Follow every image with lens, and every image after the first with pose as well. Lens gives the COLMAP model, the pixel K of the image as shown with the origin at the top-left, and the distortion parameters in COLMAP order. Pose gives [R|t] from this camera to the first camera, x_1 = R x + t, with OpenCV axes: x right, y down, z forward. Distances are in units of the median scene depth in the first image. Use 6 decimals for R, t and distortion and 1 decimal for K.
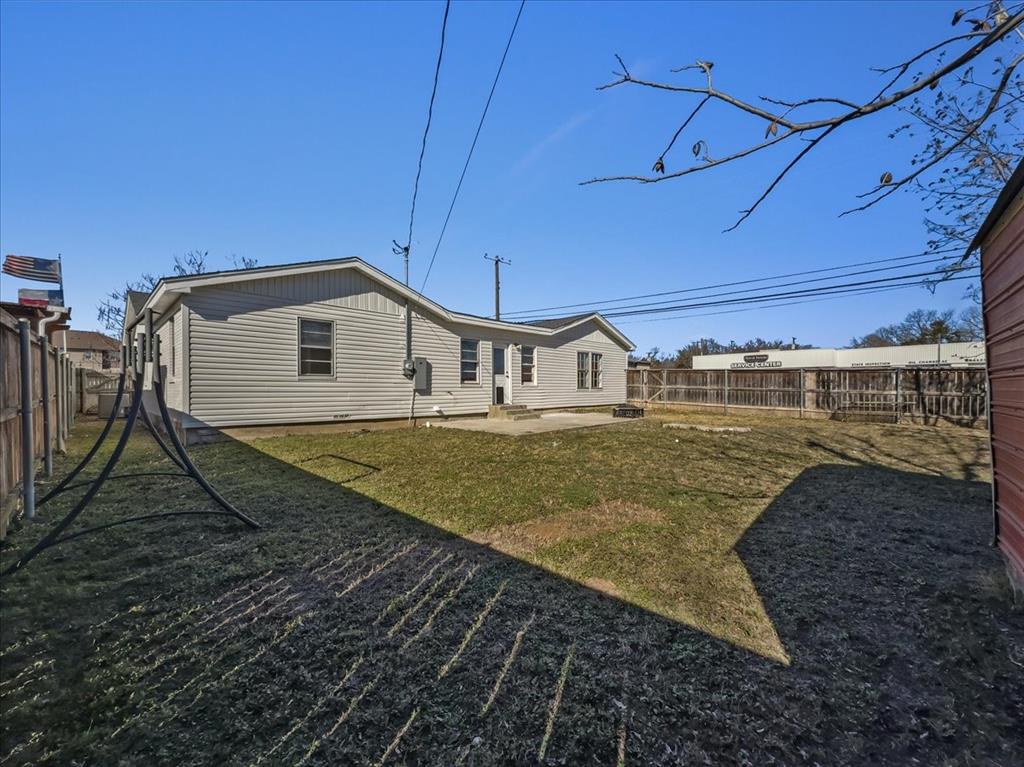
lens RADIAL K [[392.1, 0, 510.0], [0, 392.1, 380.6], [0, 0, 1]] dist [-0.000096, -0.000017]
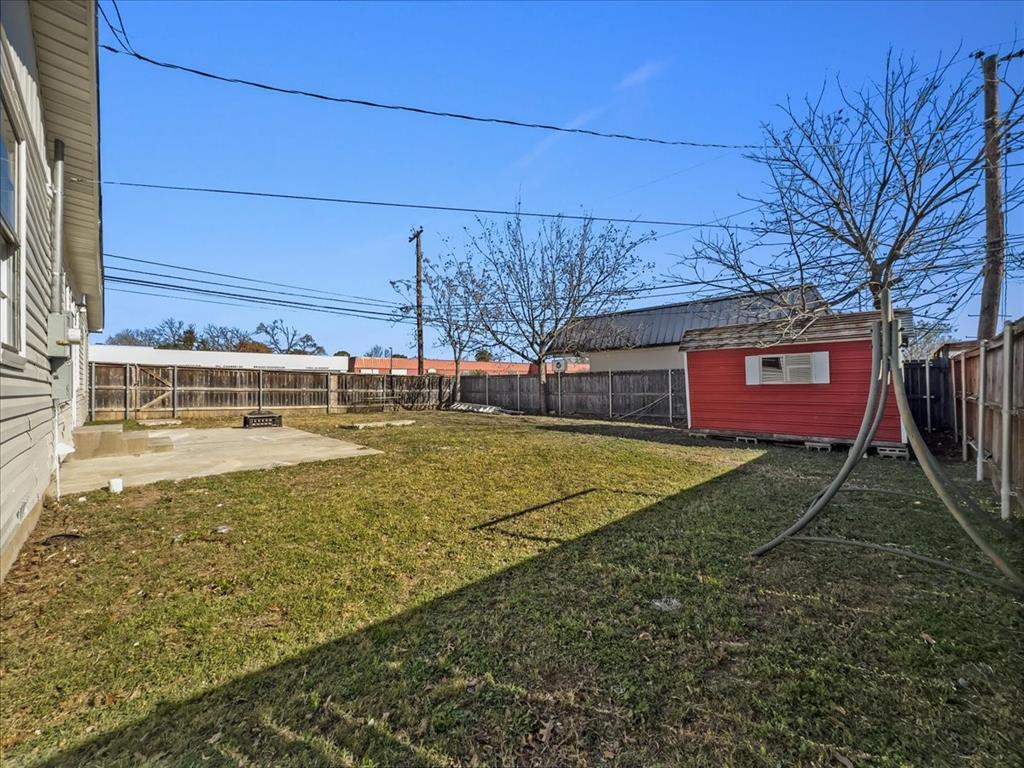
lens RADIAL K [[392.1, 0, 510.0], [0, 392.1, 381.1], [0, 0, 1]] dist [-0.000096, -0.000017]
pose [[0.009038, 0.011857, 0.999889, -0.404678], [-0.009533, 0.999885, -0.011771, 0.005779], [-0.999914, -0.009426, 0.009150, 0.420983]]
